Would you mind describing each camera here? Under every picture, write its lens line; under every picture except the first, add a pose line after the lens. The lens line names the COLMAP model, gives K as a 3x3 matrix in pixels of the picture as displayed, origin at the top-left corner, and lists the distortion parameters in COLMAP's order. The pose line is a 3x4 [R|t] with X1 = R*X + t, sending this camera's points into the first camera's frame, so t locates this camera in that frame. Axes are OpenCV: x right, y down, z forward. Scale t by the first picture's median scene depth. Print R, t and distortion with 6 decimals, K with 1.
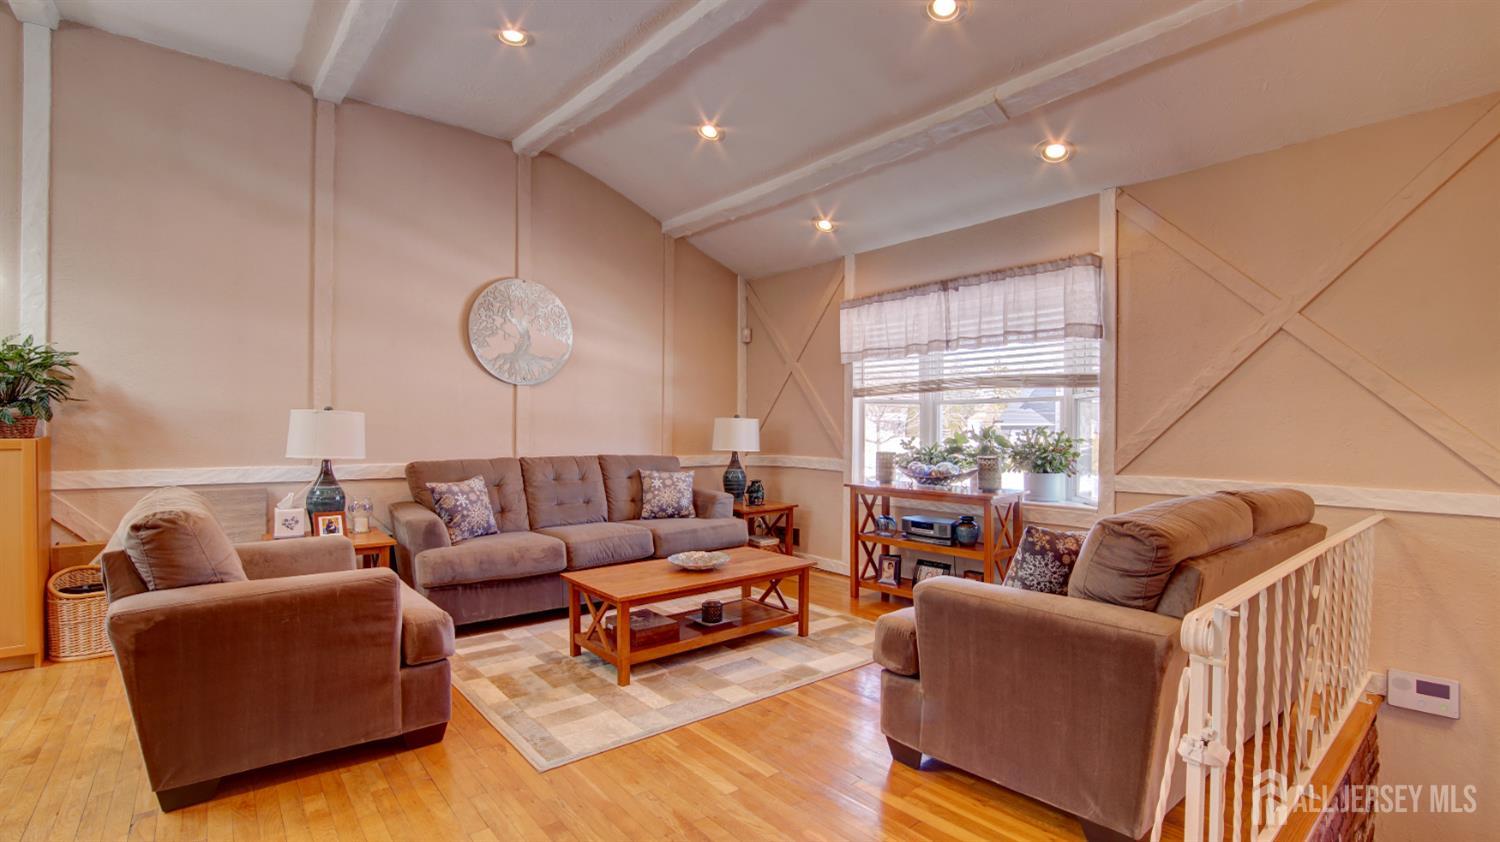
lens RADIAL K [[656.0, 0, 748.9], [0, 656.0, 444.7], [0, 0, 1]] dist [-0.019973, -0.000040]
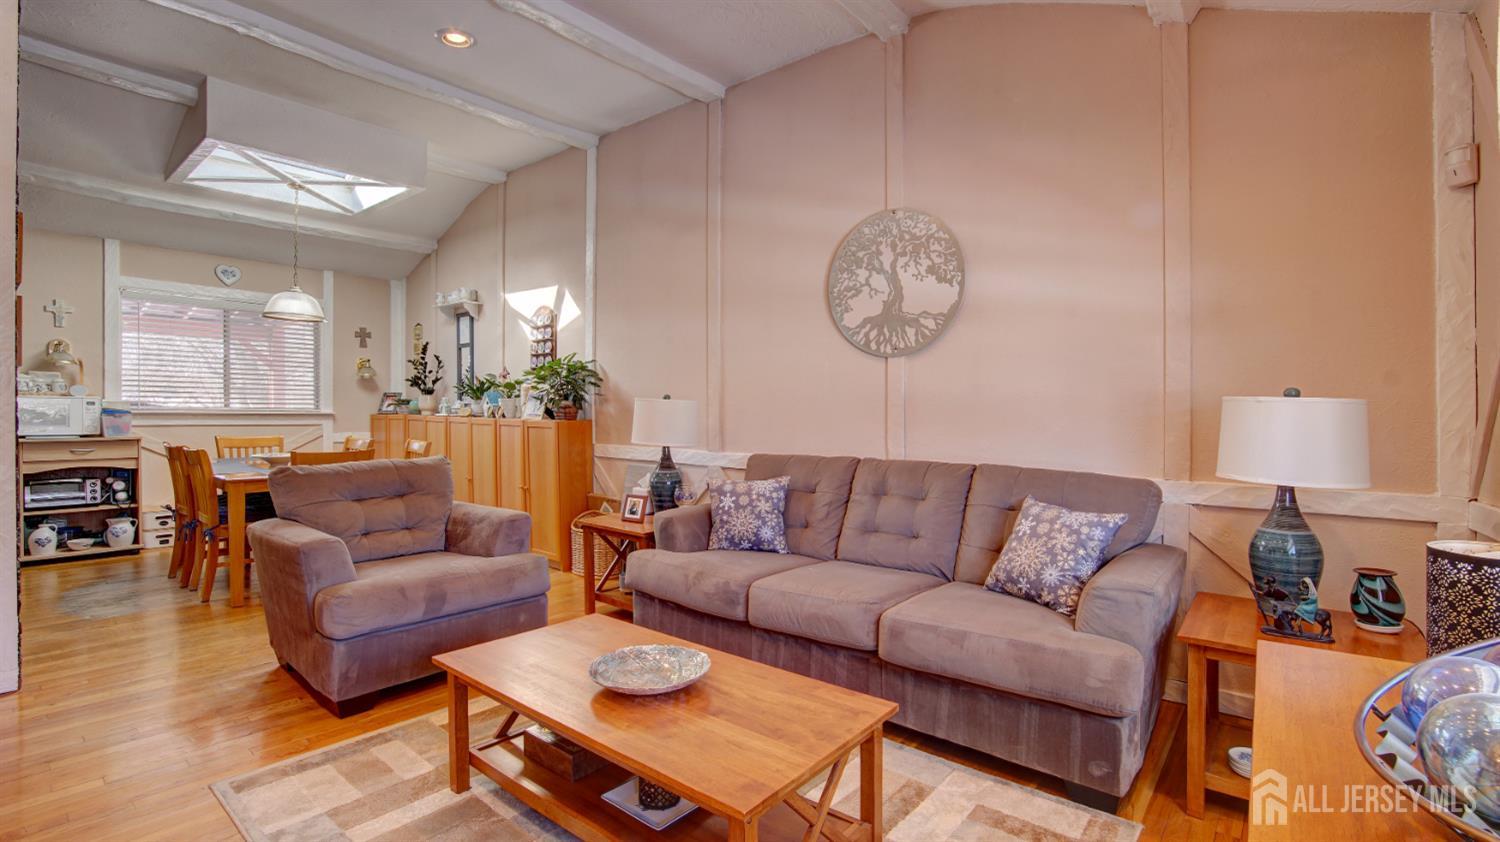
lens RADIAL K [[677.4, 0, 769.5], [0, 677.4, 412.7], [0, 0, 1]] dist [-0.038813, 0.010923]
pose [[0.205143, 0.000578, -0.978732, 0.519637], [-0.032249, 0.999461, -0.006169, -0.032500], [0.978201, 0.032829, 0.205051, 1.070815]]
